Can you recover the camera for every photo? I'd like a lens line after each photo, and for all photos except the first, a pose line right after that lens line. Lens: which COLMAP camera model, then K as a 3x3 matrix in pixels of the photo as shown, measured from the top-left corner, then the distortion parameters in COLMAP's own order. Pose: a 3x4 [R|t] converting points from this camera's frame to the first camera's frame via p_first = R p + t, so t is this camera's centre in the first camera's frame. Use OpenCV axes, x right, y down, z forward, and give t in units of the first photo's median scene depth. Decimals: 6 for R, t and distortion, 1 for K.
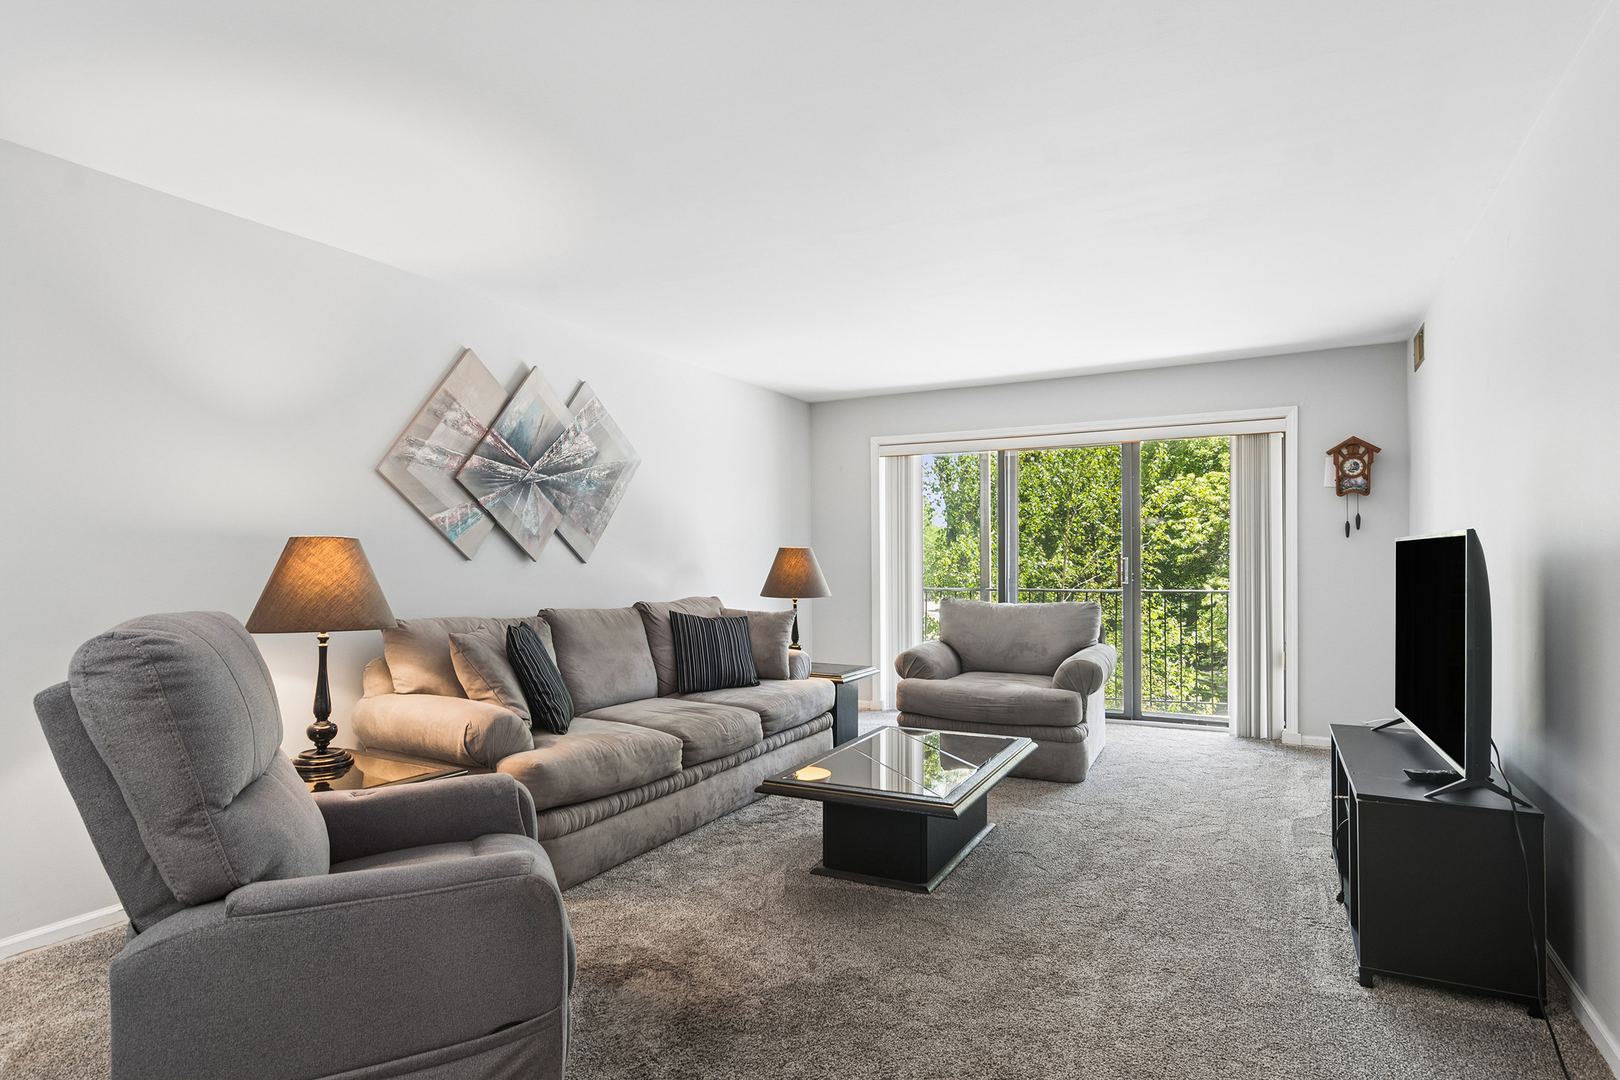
lens RADIAL K [[869.1, 0, 812.4], [0, 869.1, 556.2], [0, 0, 1]] dist [0.001196, -0.002941]
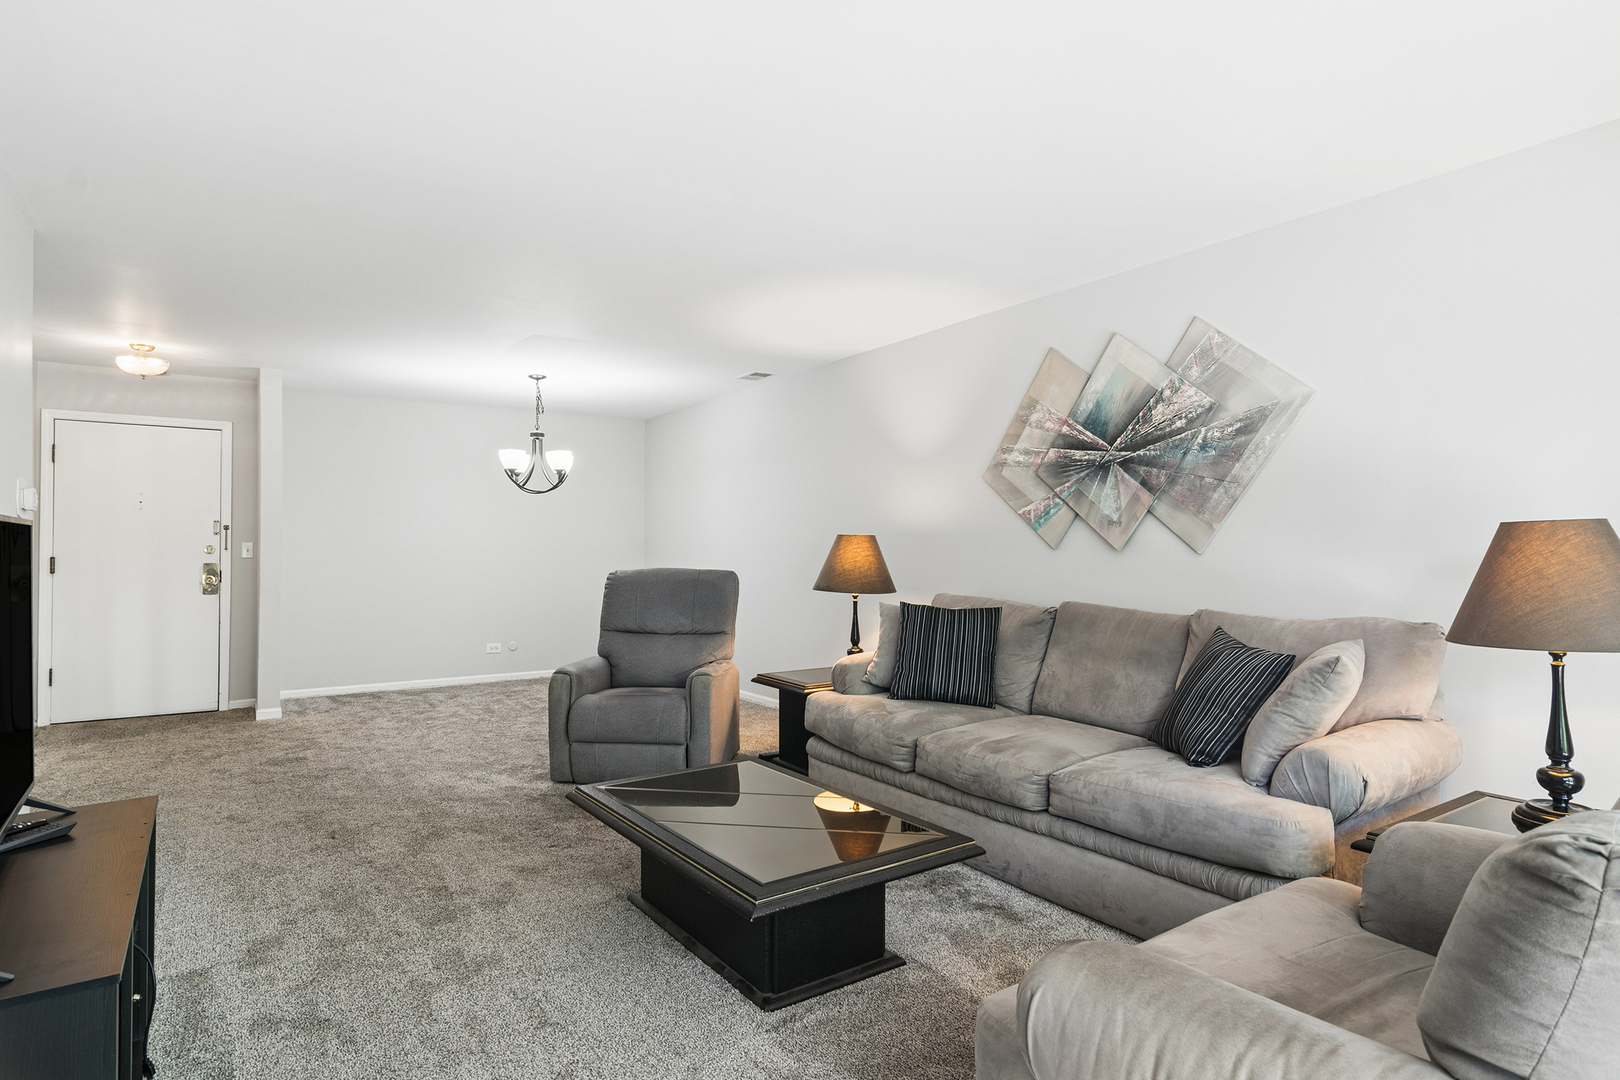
lens RADIAL K [[869.1, 0, 816.4], [0, 869.1, 541.7], [0, 0, 1]] dist [0.001196, -0.002941]
pose [[-0.455559, -0.016922, -0.890045, 0.631264], [-0.007244, 0.999857, -0.015302, 0.012682], [0.890176, -0.000524, -0.455616, 1.161391]]
